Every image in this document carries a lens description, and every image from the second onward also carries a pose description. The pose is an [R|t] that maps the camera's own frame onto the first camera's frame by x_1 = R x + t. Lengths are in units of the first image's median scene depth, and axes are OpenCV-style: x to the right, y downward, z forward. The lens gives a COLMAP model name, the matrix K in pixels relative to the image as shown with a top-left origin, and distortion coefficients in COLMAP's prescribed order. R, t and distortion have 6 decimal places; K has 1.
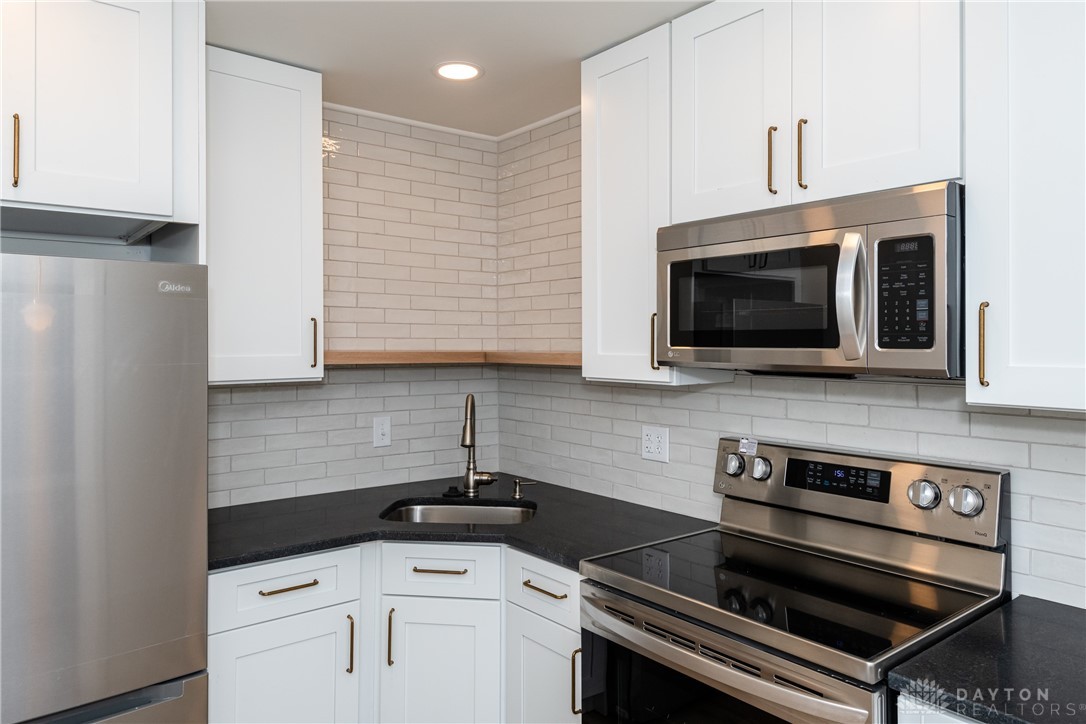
lens RADIAL K [[715.8, 0, 522.4], [0, 715.8, 333.9], [0, 0, 1]] dist [0.041271, -0.033097]
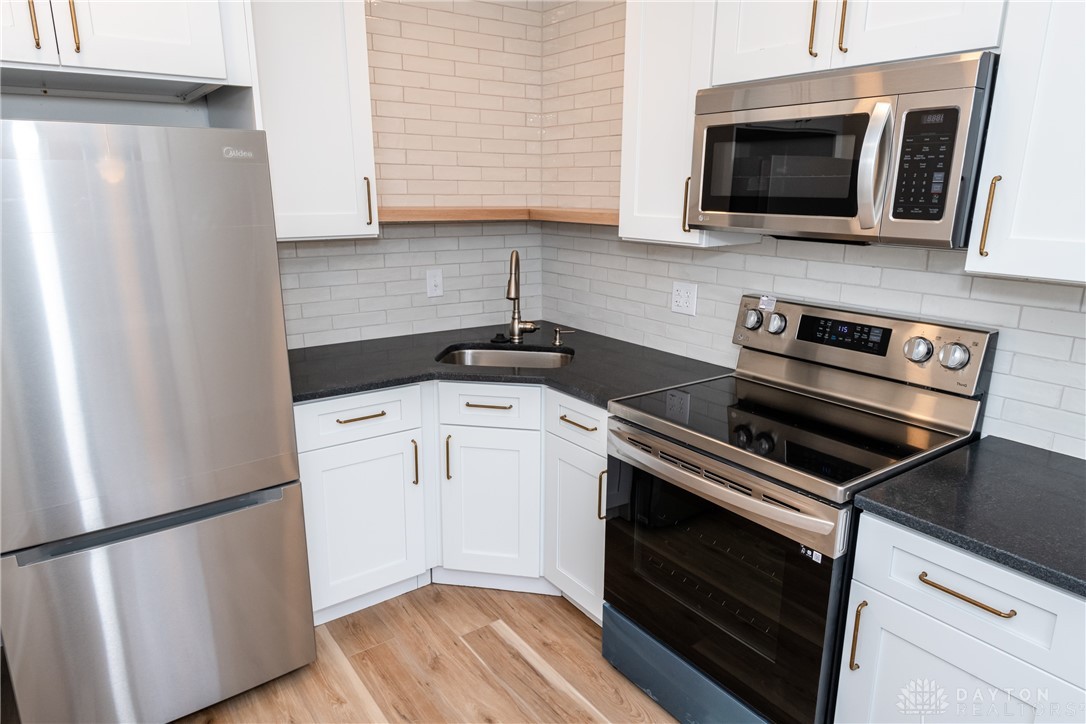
lens RADIAL K [[686.2, 0, 546.9], [0, 686.2, 364.7], [0, 0, 1]] dist [0.043418, -0.033628]
pose [[0.999415, 0.016122, -0.030164, 0.012313], [-0.007609, 0.964638, 0.263468, -0.029538], [0.033345, -0.263084, 0.964197, -0.051853]]
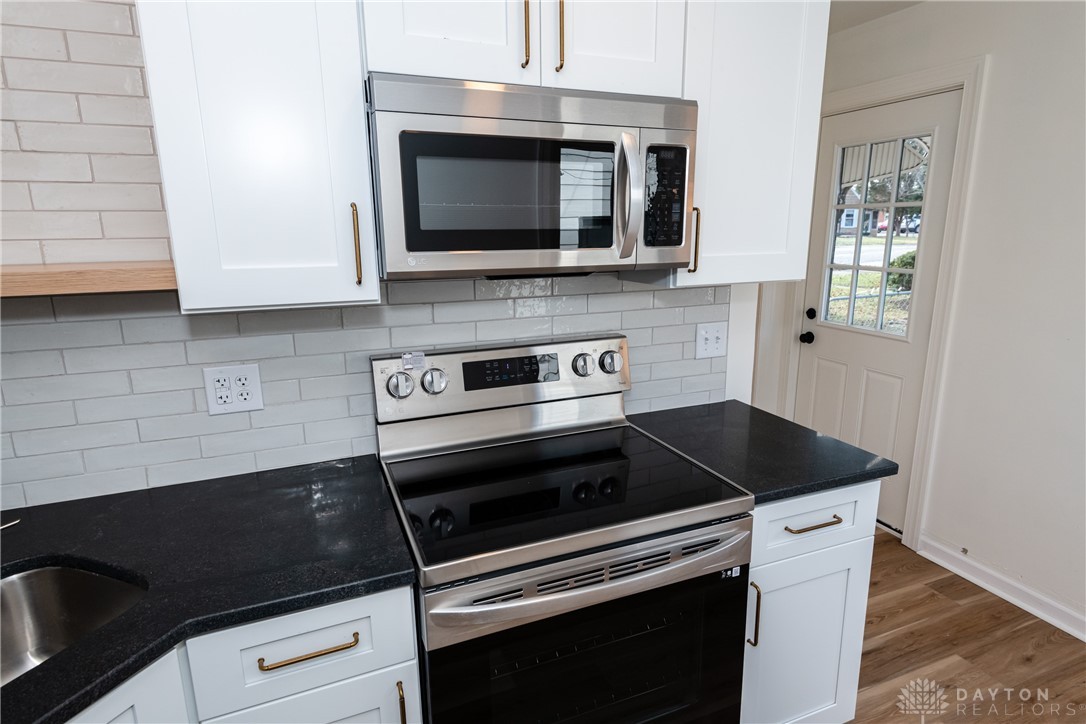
lens RADIAL K [[597.5, 0, 545.6], [0, 597.5, 359.4], [0, 0, 1]] dist [0.002217, 0.000214]
pose [[0.265407, -0.214596, 0.939951, -0.362025], [-0.003959, 0.974664, 0.223639, -0.012324], [-0.964128, -0.063076, 0.257833, 0.702156]]
